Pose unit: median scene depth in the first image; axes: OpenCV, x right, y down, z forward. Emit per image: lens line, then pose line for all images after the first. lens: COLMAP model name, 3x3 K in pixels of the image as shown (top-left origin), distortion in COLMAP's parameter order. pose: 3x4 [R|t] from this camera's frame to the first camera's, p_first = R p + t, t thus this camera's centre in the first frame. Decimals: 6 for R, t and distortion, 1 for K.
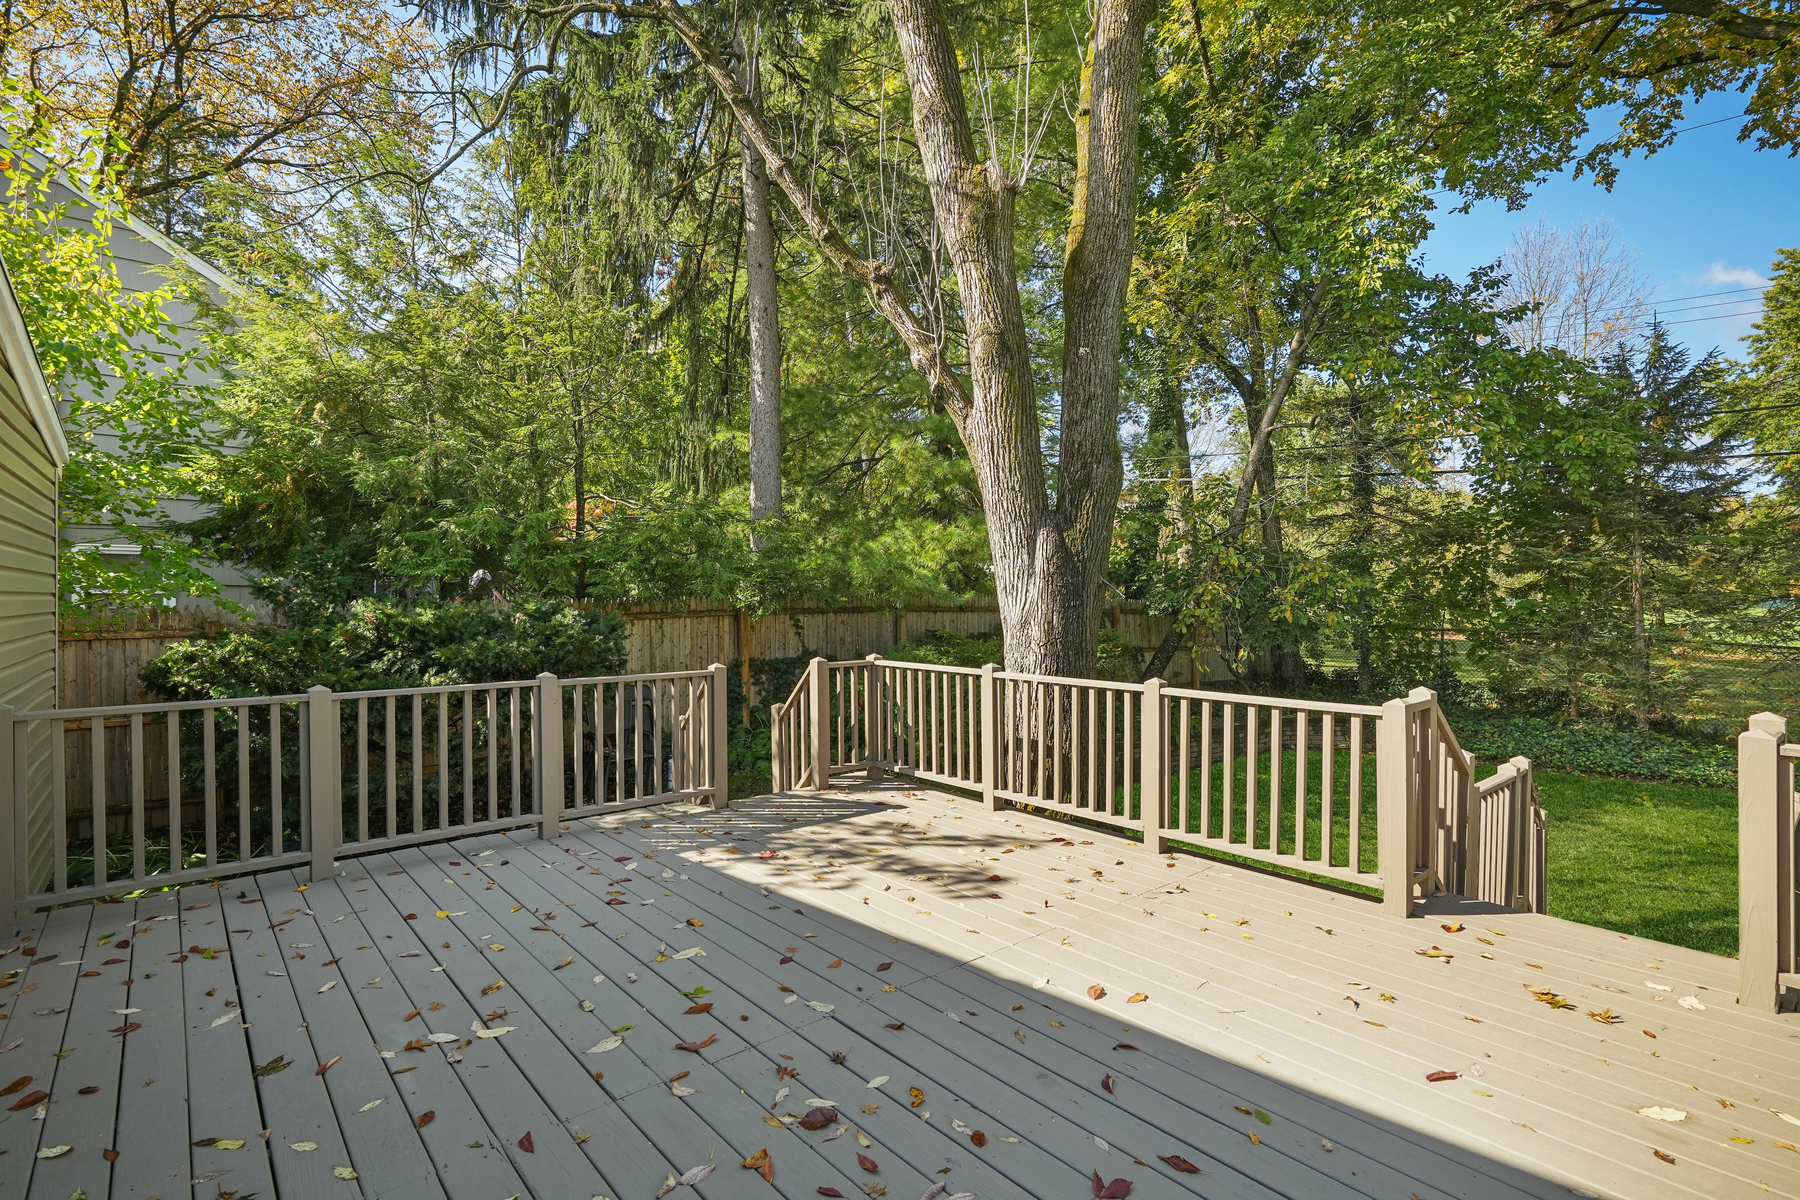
lens RADIAL K [[841.3, 0, 900.0], [0, 841.3, 600.0], [0, 0, 1]] dist [-0.000118, 0.000380]
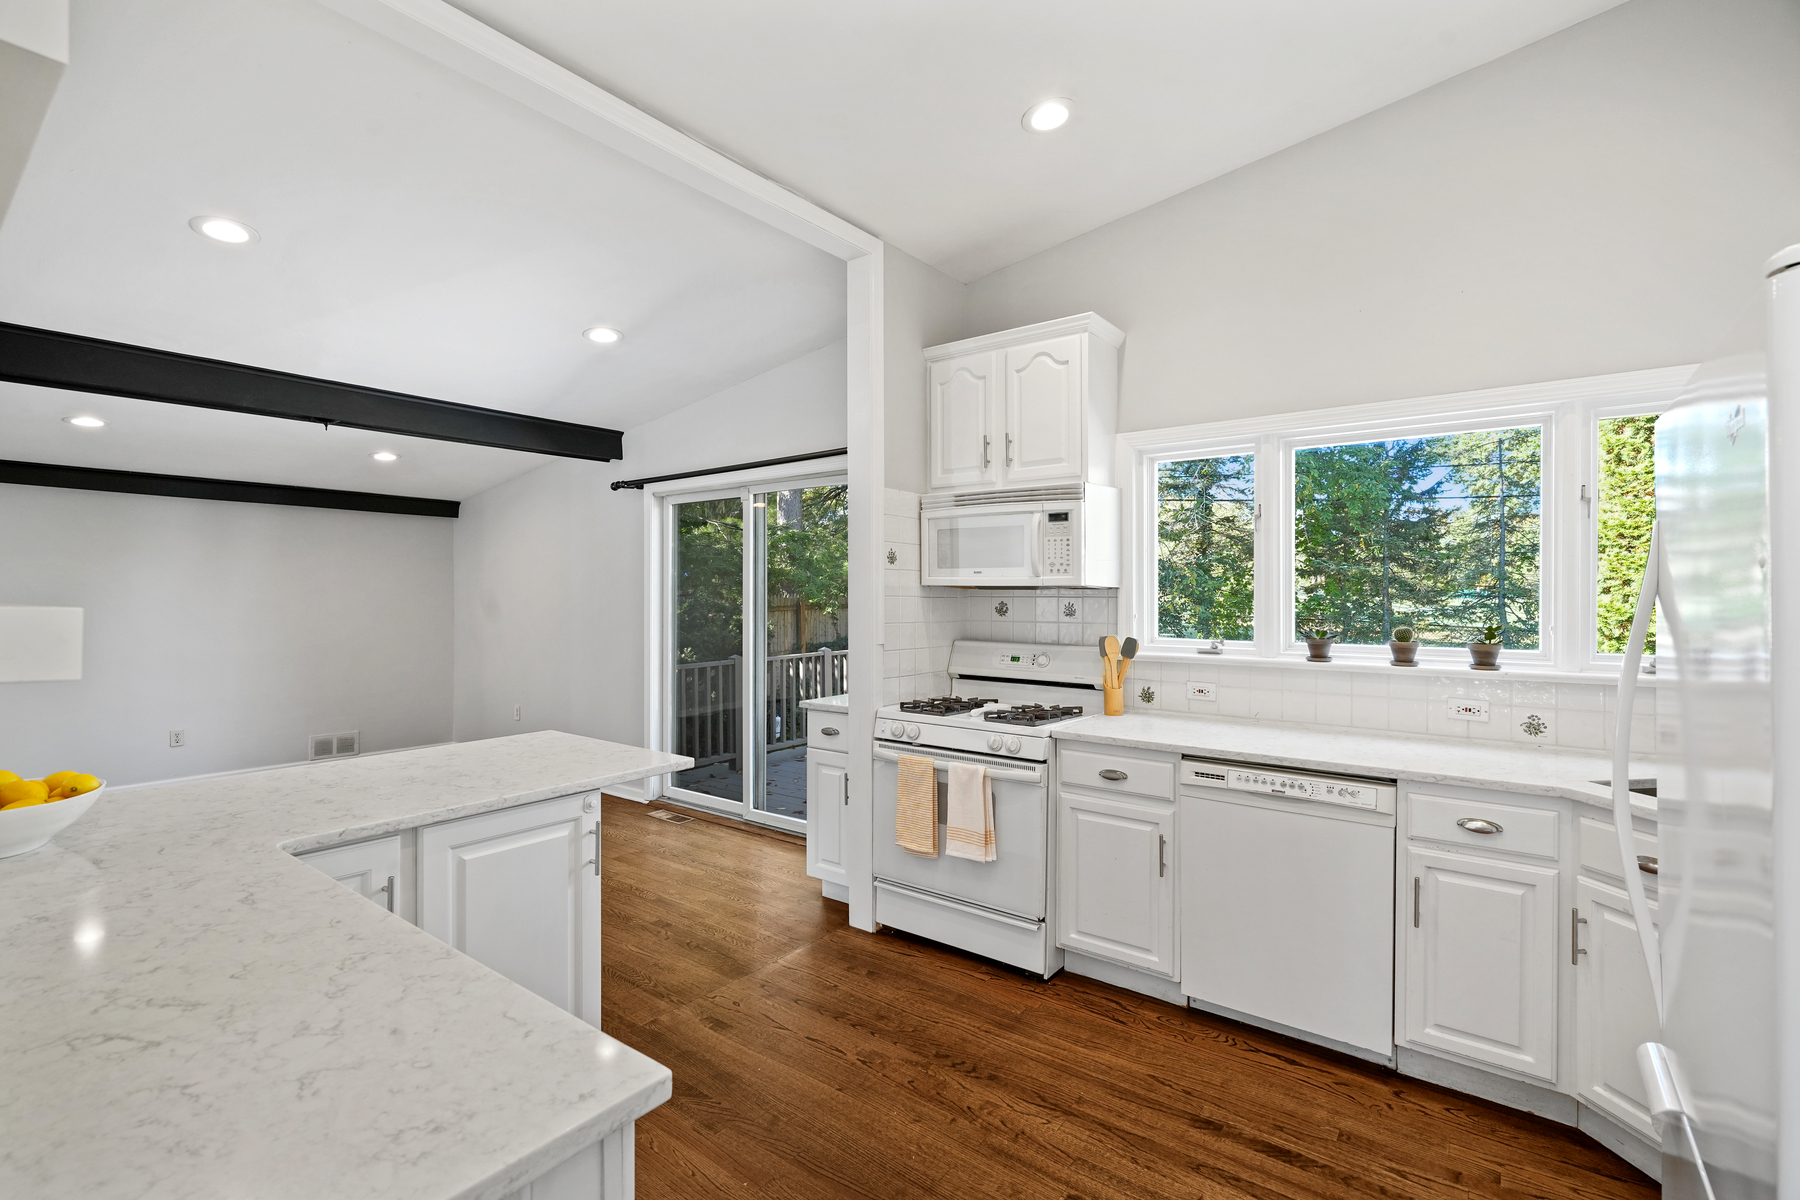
lens RADIAL K [[818.9, 0, 892.1], [0, 818.9, 600.4], [0, 0, 1]] dist [-0.003098, 0.000440]
pose [[0.980612, -0.004290, 0.195912, -0.556271], [0.002407, 0.999949, 0.009846, -0.018159], [-0.195945, -0.009184, 0.980572, -0.508497]]
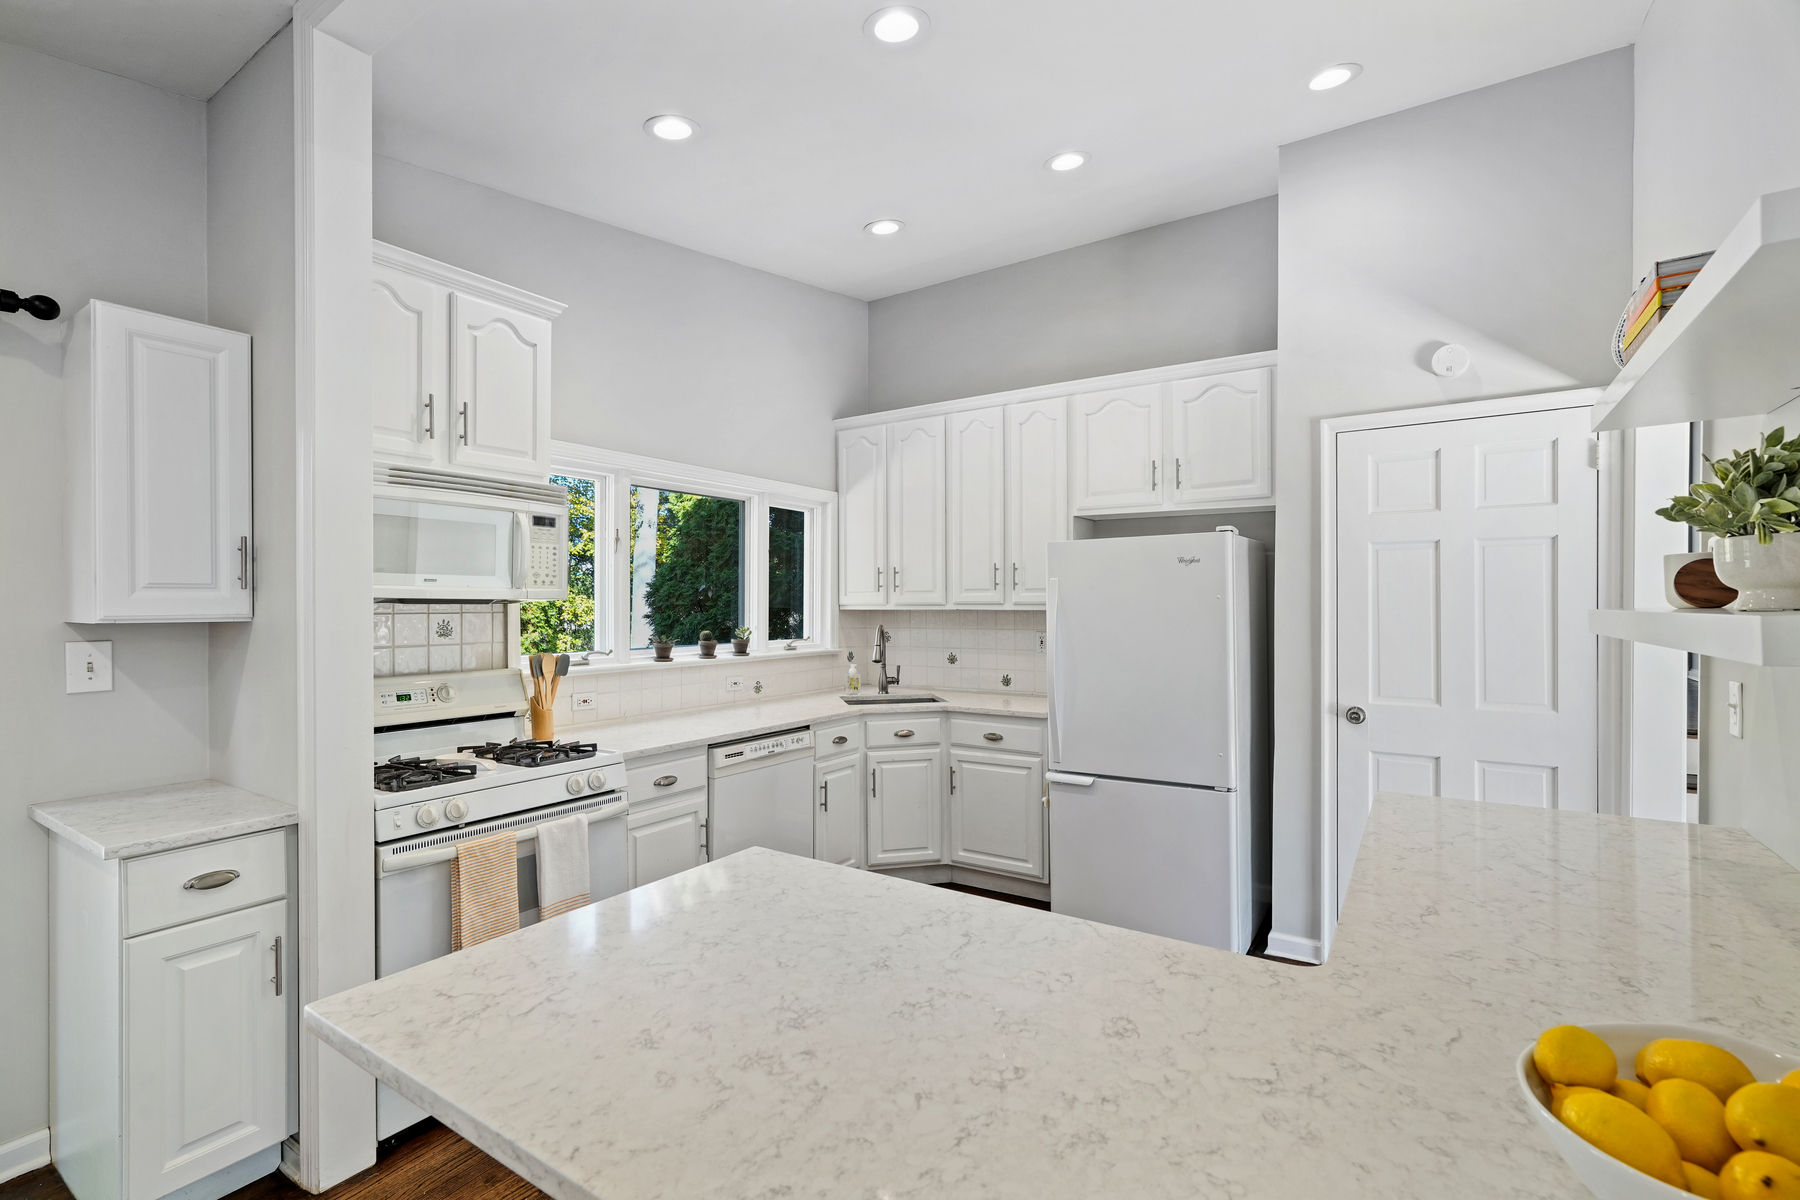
lens RADIAL K [[807.4, 0, 898.5], [0, 807.4, 604.9], [0, 0, 1]] dist [0.000280, 0.000327]
pose [[-0.266769, -0.002226, 0.963758, -0.869872], [0.002800, 0.999991, 0.003084, -0.020239], [-0.963756, 0.003521, -0.266761, -0.041849]]
